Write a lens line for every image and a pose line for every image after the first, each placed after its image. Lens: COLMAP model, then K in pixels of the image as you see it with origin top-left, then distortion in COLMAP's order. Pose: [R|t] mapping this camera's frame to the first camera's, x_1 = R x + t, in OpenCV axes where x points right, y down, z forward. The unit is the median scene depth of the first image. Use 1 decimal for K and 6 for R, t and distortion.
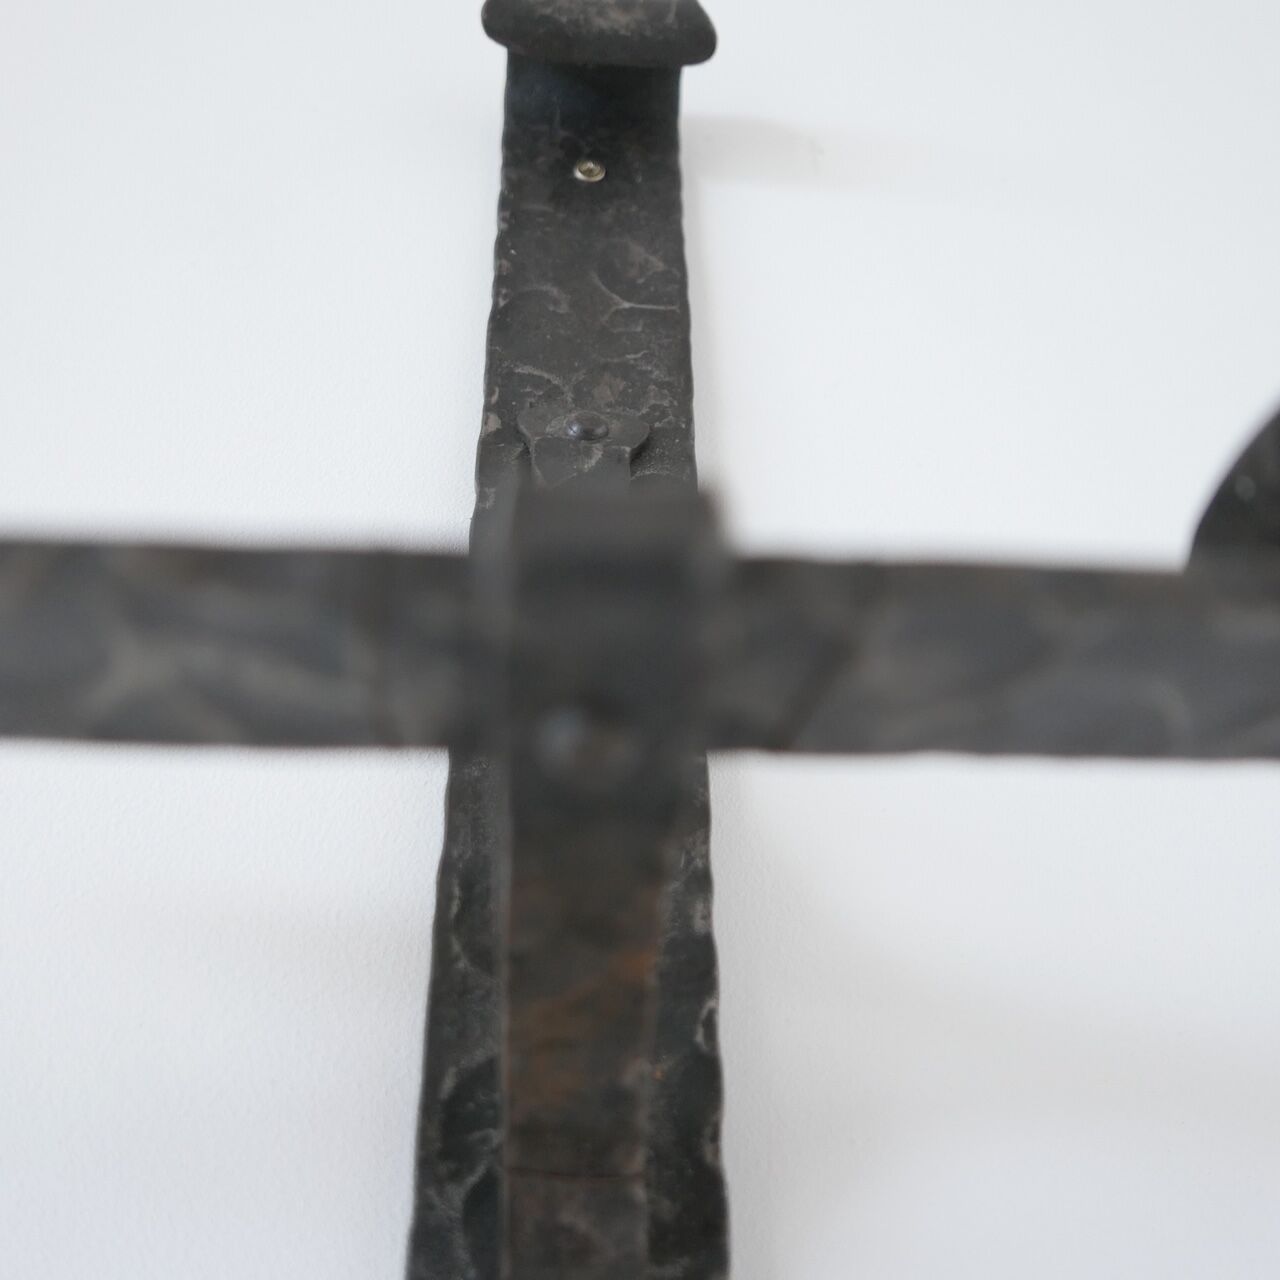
lens RADIAL K [[1226.9, 0, 640.0], [0, 1226.9, 640.0], [0, 0, 1]] dist [-0.031889, 0.016667]
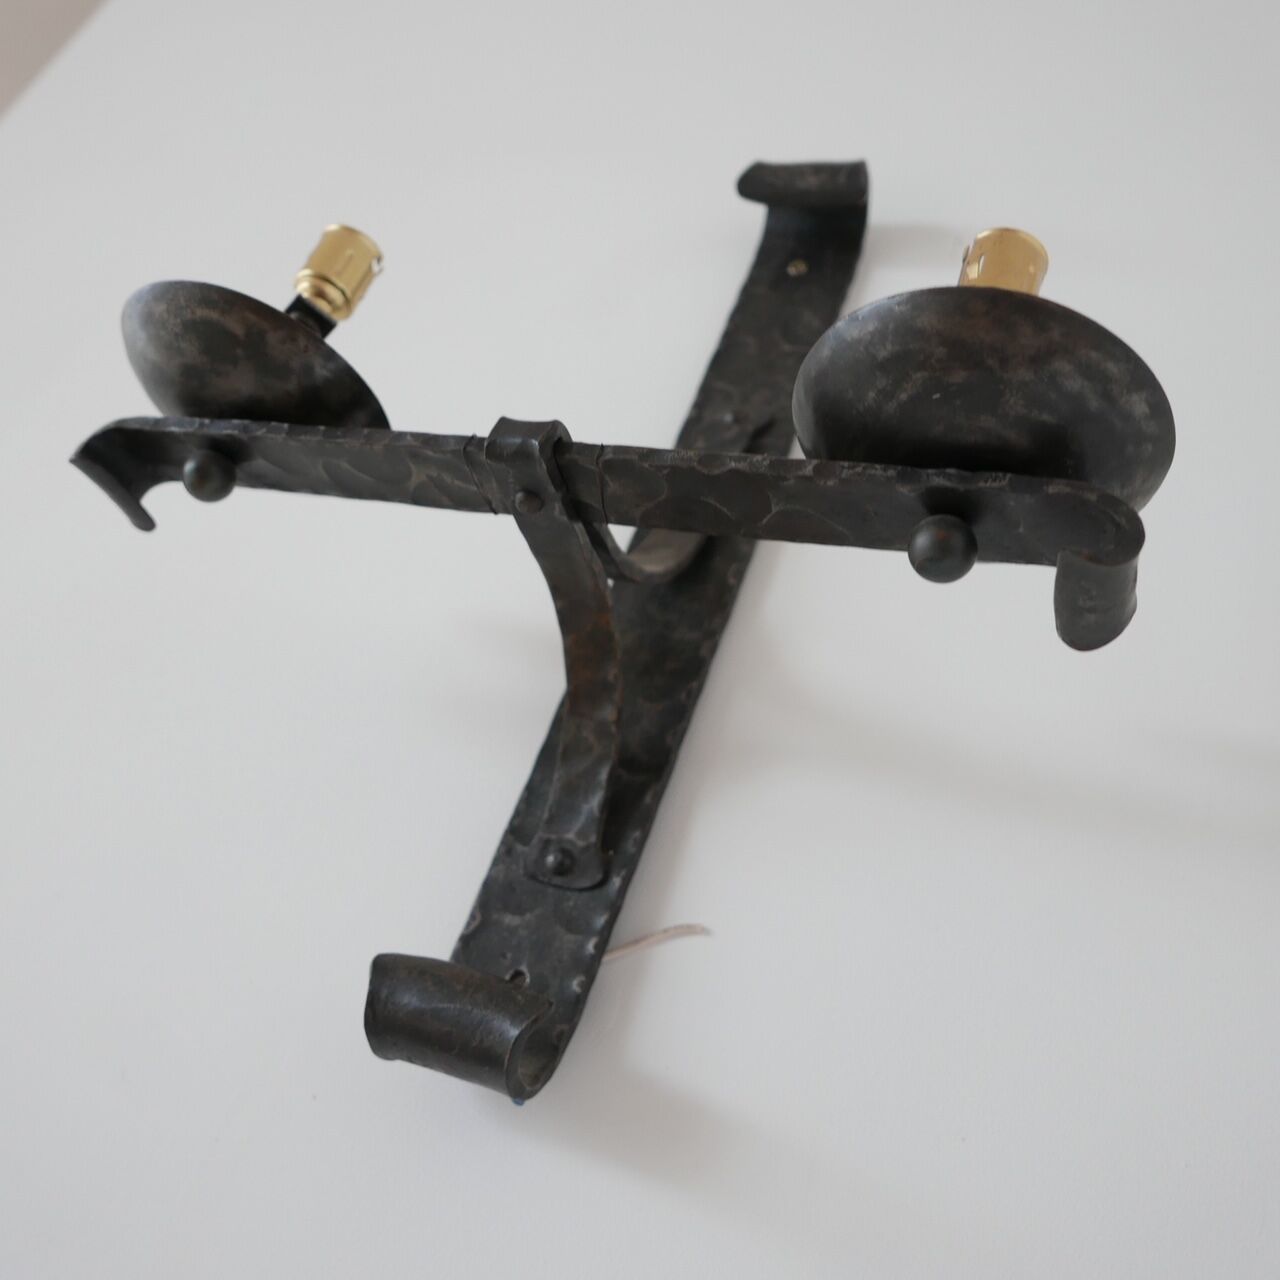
lens RADIAL K [[1226.9, 0, 640.0], [0, 1226.9, 640.0], [0, 0, 1]] dist [-0.031889, 0.016667]
pose [[0.885357, 0.098869, -0.454278, 0.664850], [-0.101646, 0.994651, 0.018375, 0.135690], [0.453664, 0.029907, 0.890671, -0.669303]]
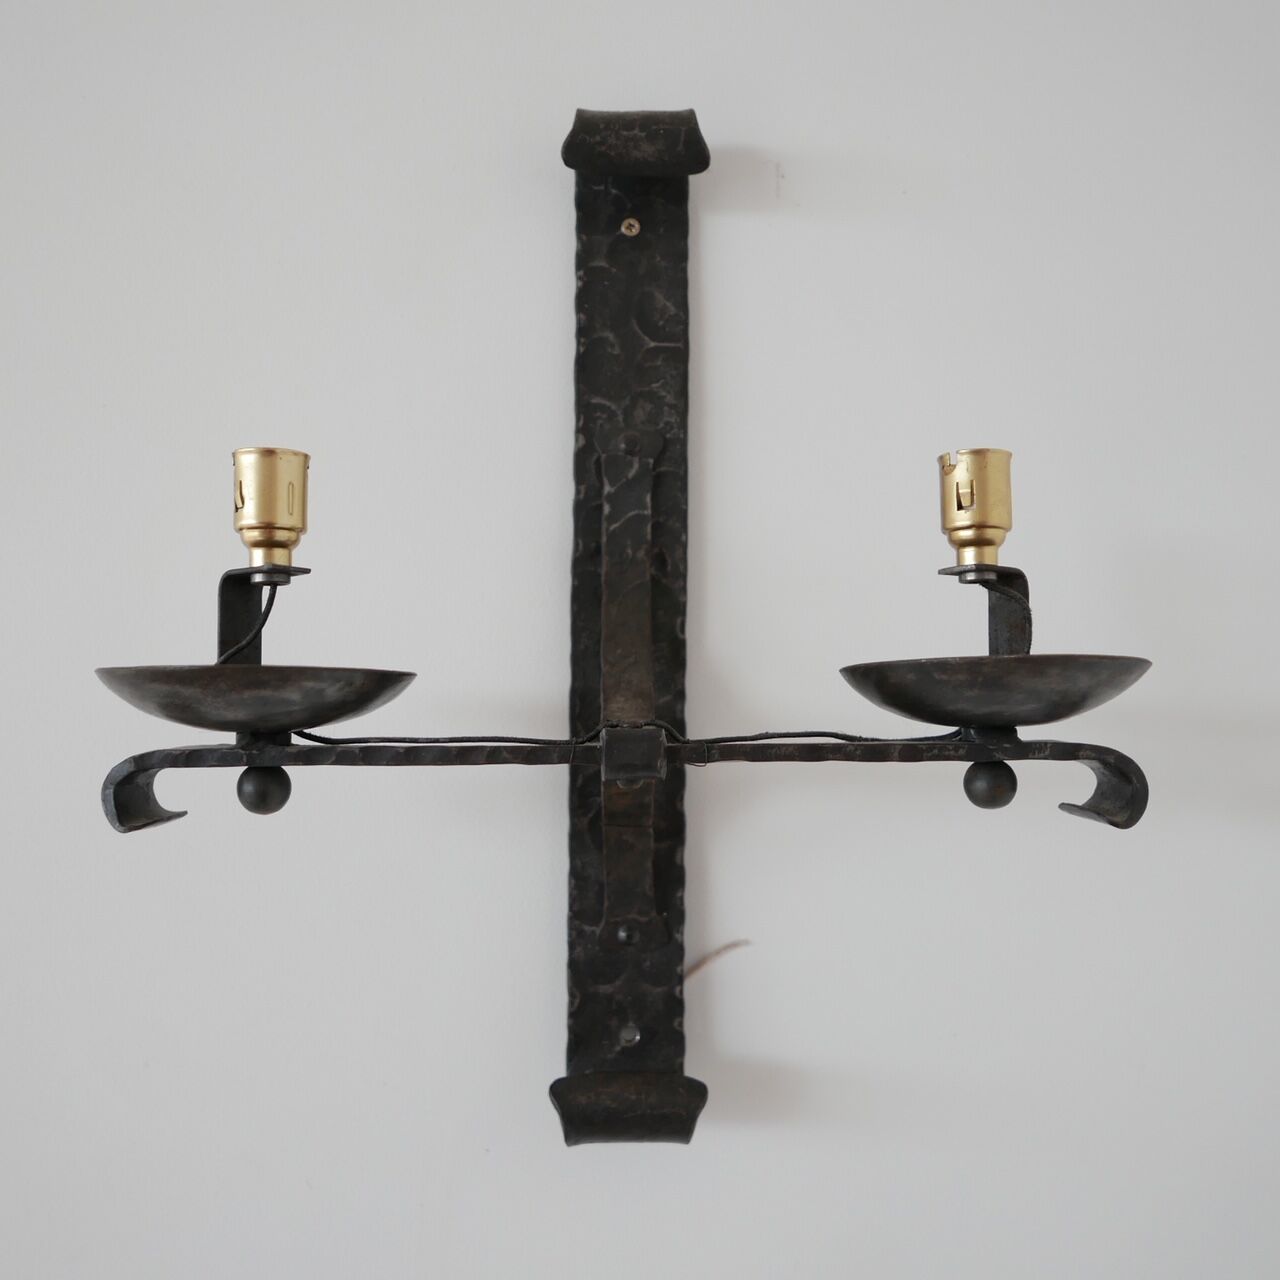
lens RADIAL K [[1226.9, 0, 640.0], [0, 1226.9, 640.0], [0, 0, 1]] dist [-0.031889, 0.016667]
pose [[0.998970, 0.014018, -0.043147, 0.054522], [0.009241, 0.868253, 0.496036, -0.805368], [0.044416, -0.495924, 0.867229, -0.753101]]
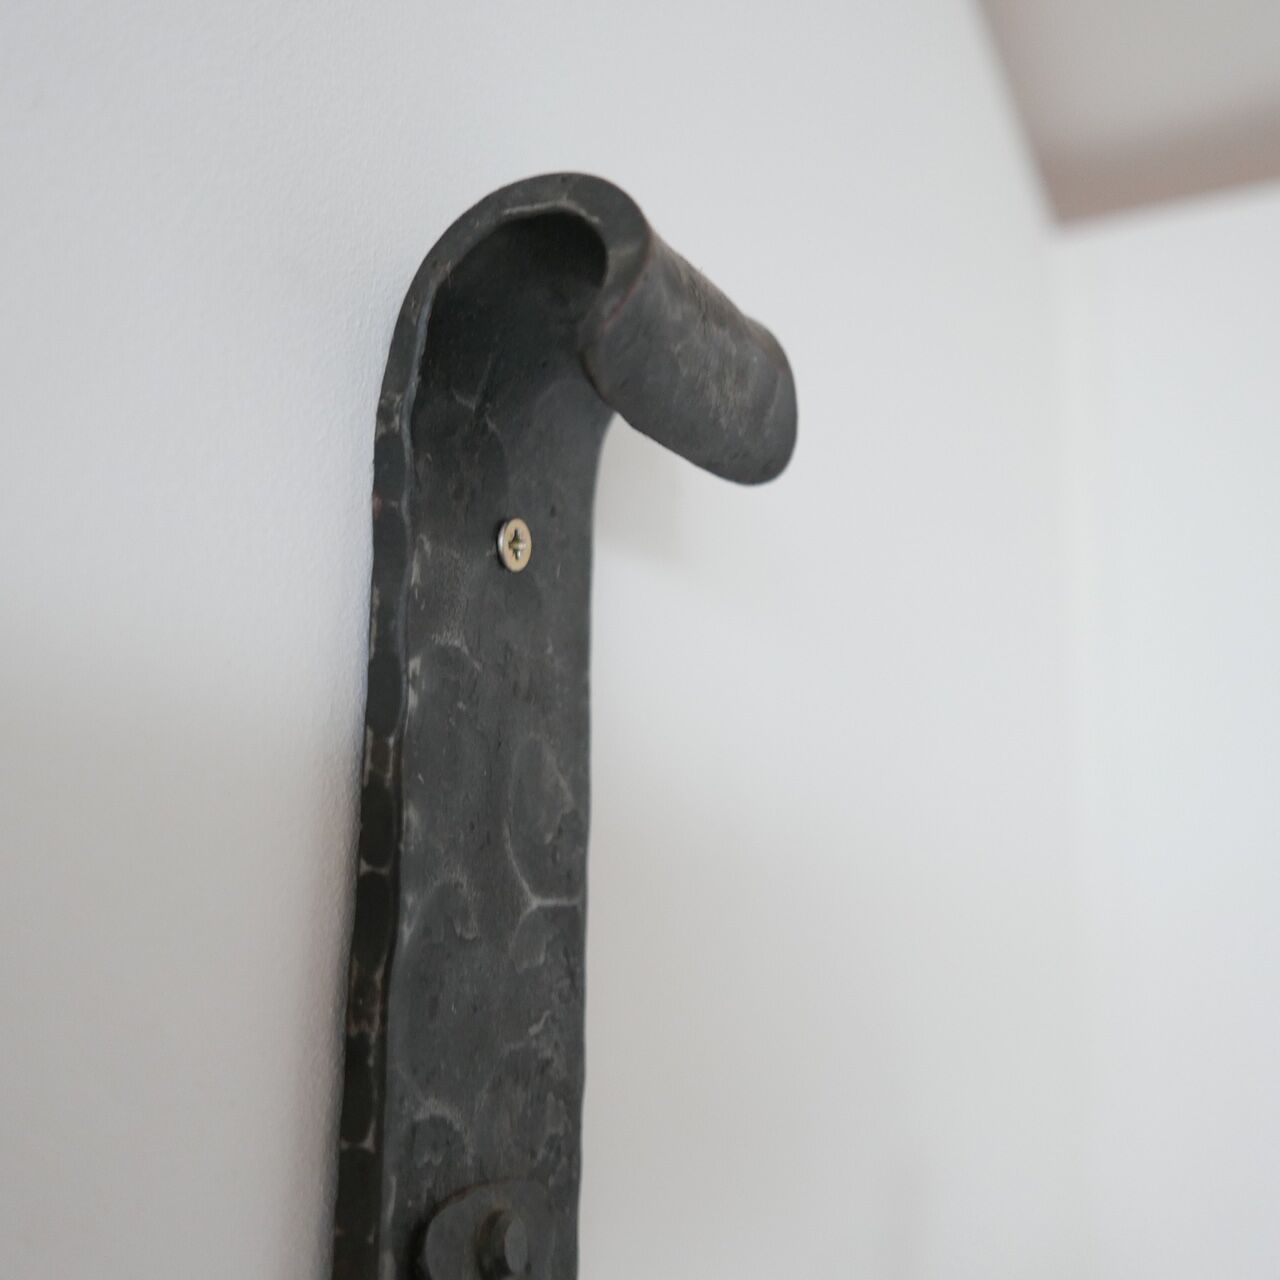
lens RADIAL K [[1226.9, 0, 640.0], [0, 1226.9, 640.0], [0, 0, 1]] dist [-0.031889, 0.016667]
pose [[0.552828, 0.173468, 0.815040, -0.506565], [-0.482570, 0.864035, 0.143423, -0.512922], [-0.679344, -0.472602, 0.561373, 0.721444]]
